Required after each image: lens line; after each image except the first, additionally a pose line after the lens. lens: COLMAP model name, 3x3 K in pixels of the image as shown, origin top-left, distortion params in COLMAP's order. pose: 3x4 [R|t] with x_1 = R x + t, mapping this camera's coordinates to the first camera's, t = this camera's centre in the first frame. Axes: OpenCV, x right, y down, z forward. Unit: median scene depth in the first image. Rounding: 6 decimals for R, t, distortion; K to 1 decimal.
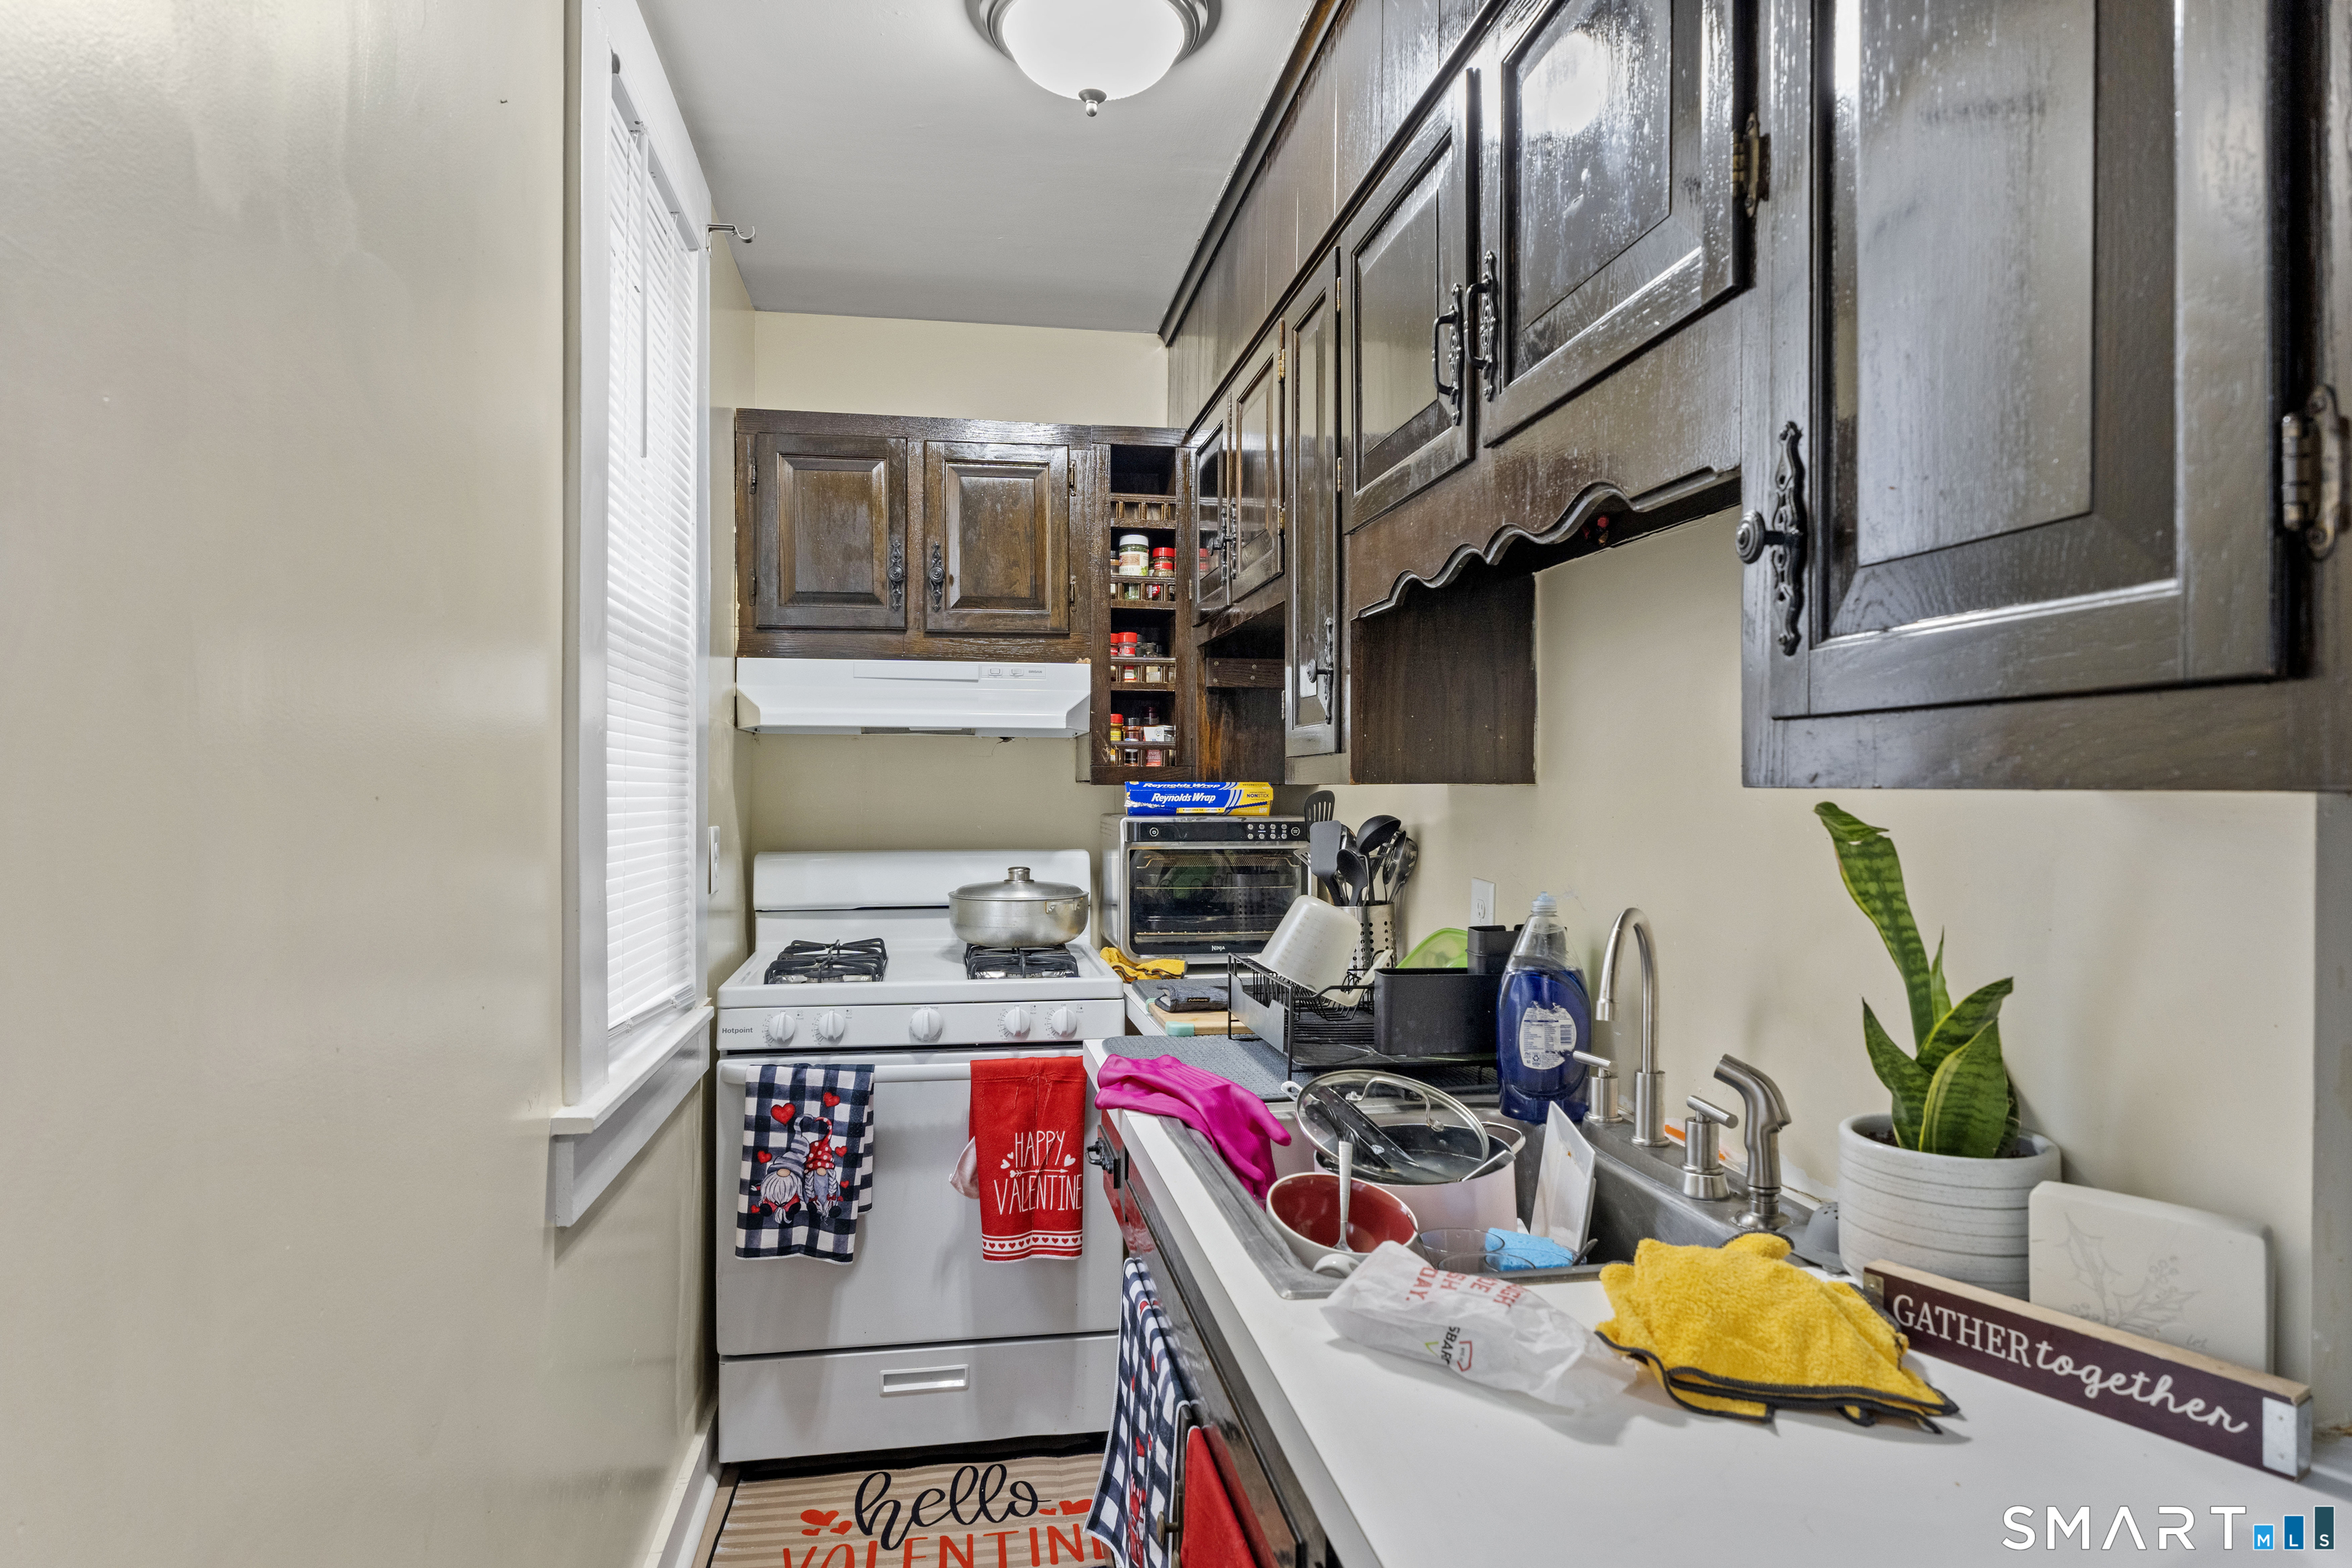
lens RADIAL K [[1322.4, 0, 1169.1], [0, 1322.4, 782.7], [0, 0, 1]] dist [-0.003785, 0.000262]
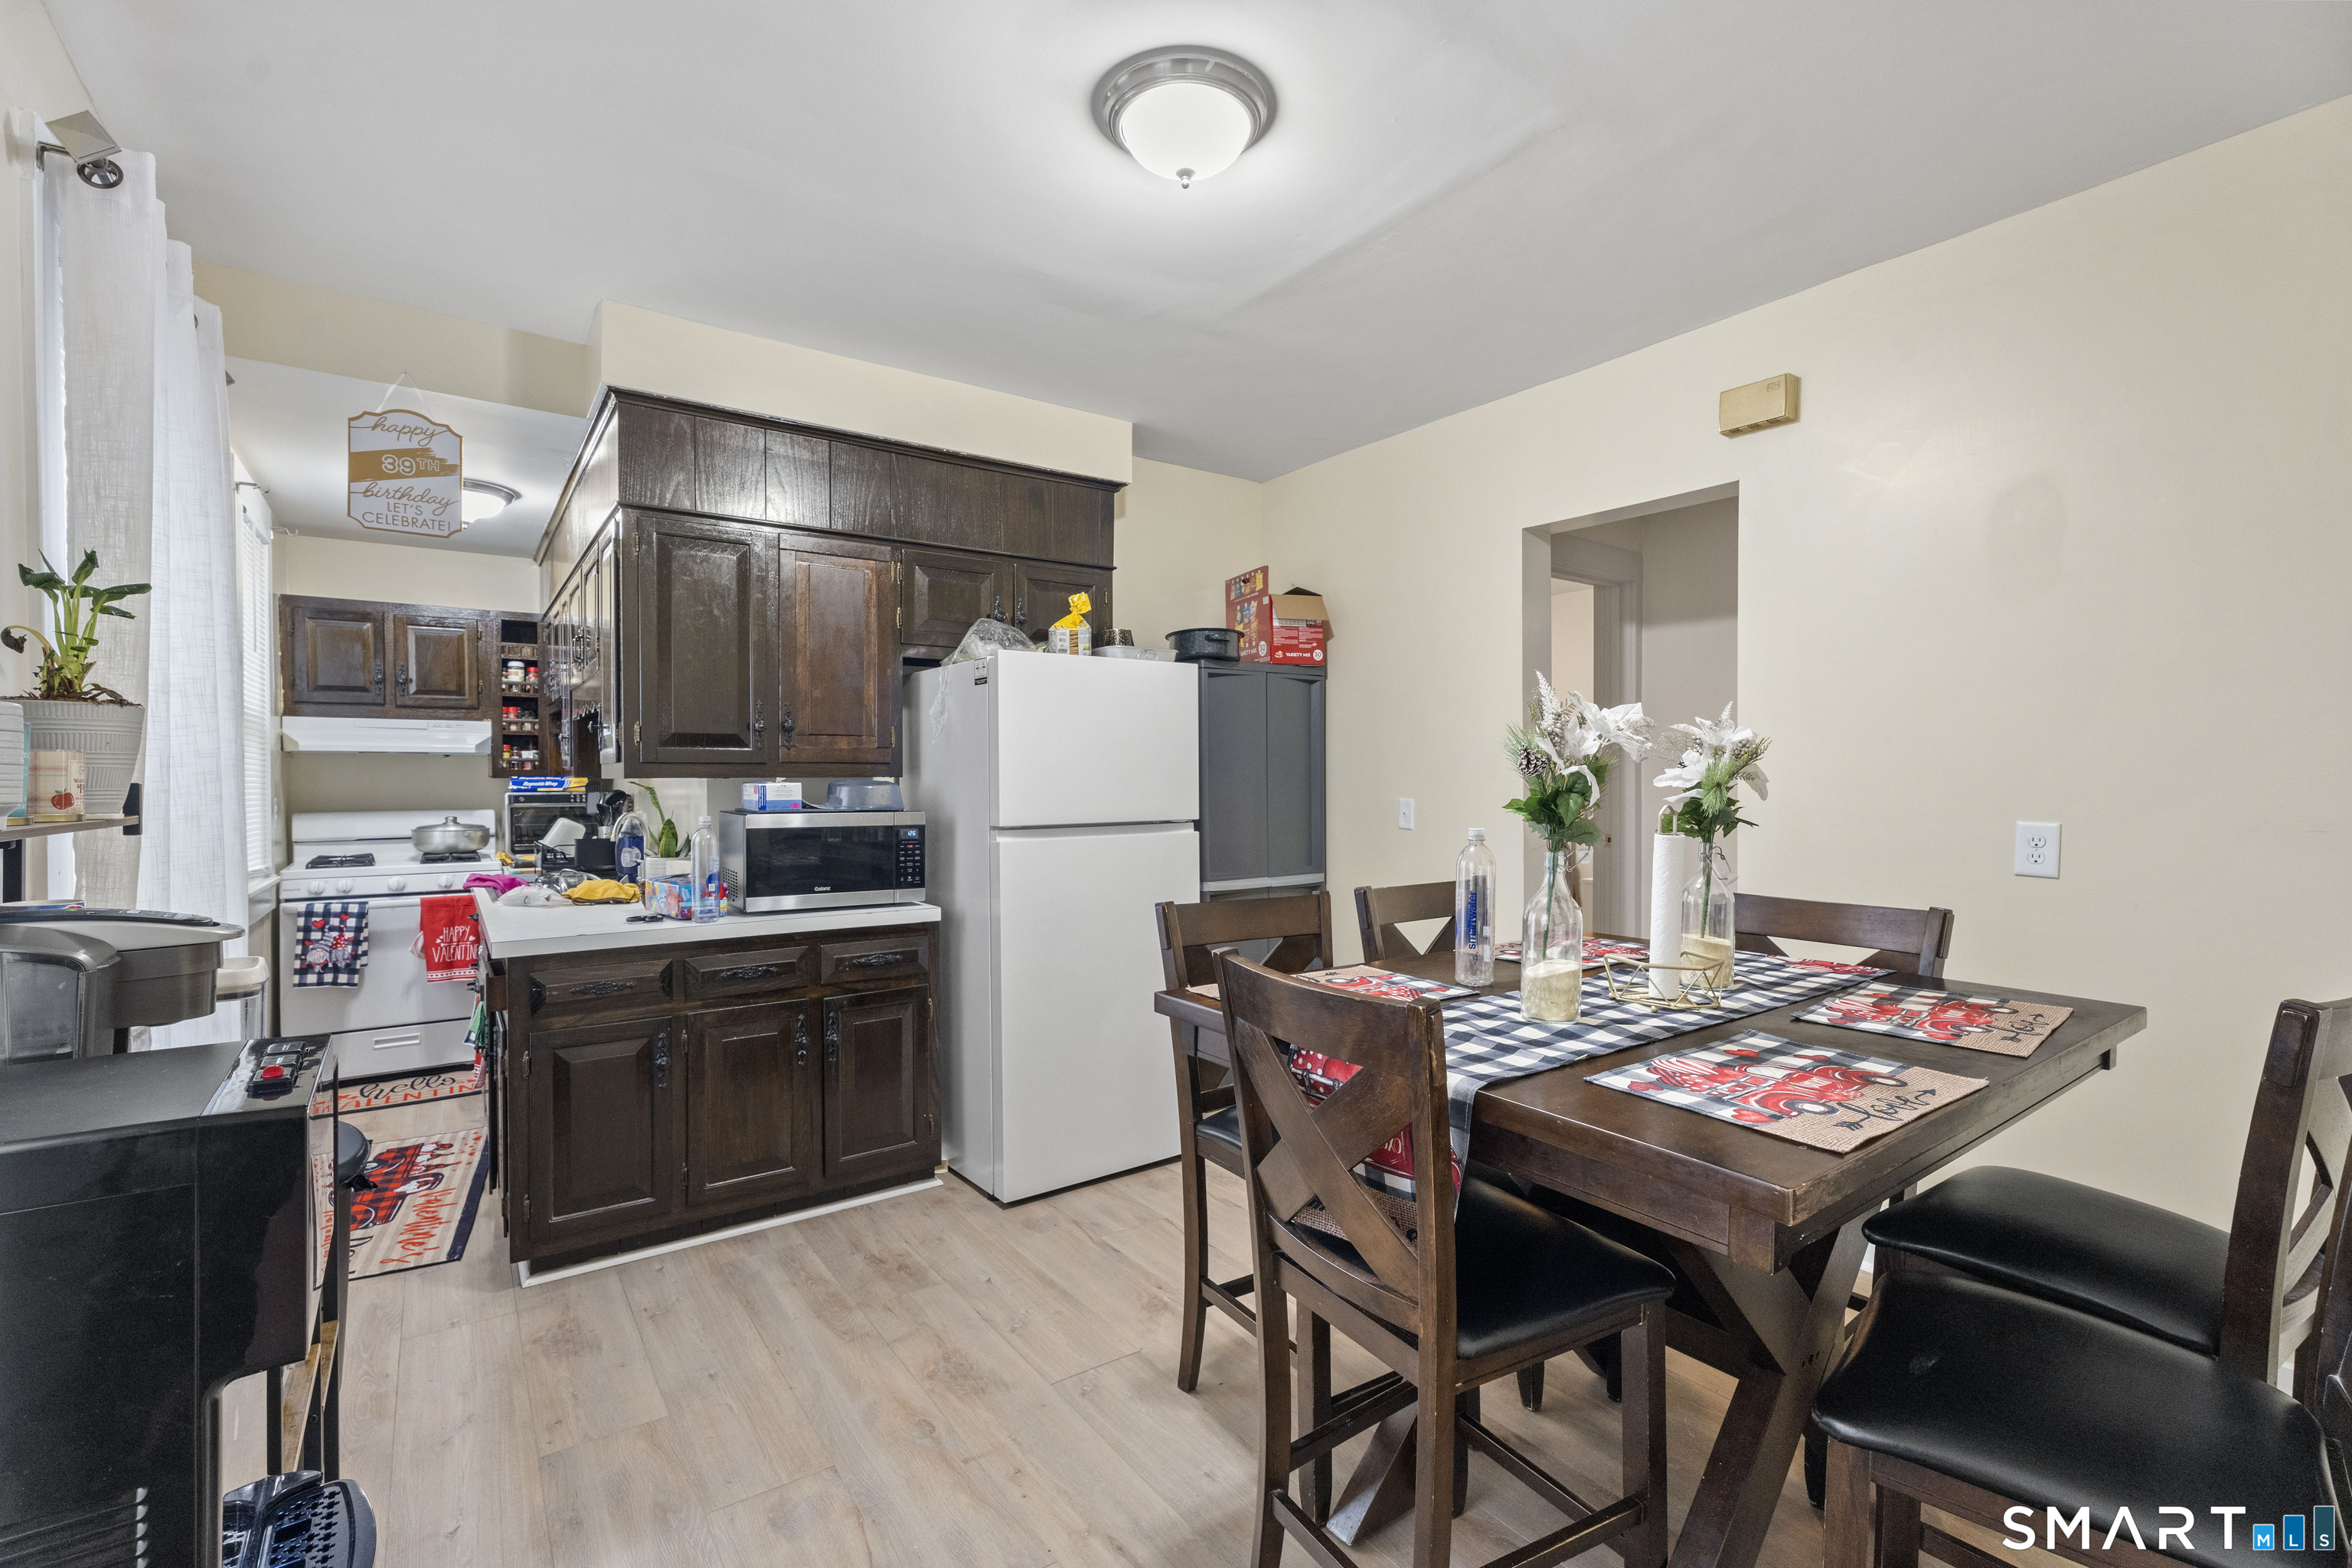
lens RADIAL K [[1050.3, 0, 1187.6], [0, 1050.3, 783.8], [0, 0, 1]] dist [0.003289, -0.000082]
pose [[0.901673, -0.007803, 0.432349, 0.233555], [0.003838, 0.999942, 0.010041, -0.002149], [-0.432402, -0.007394, 0.901651, -1.087002]]
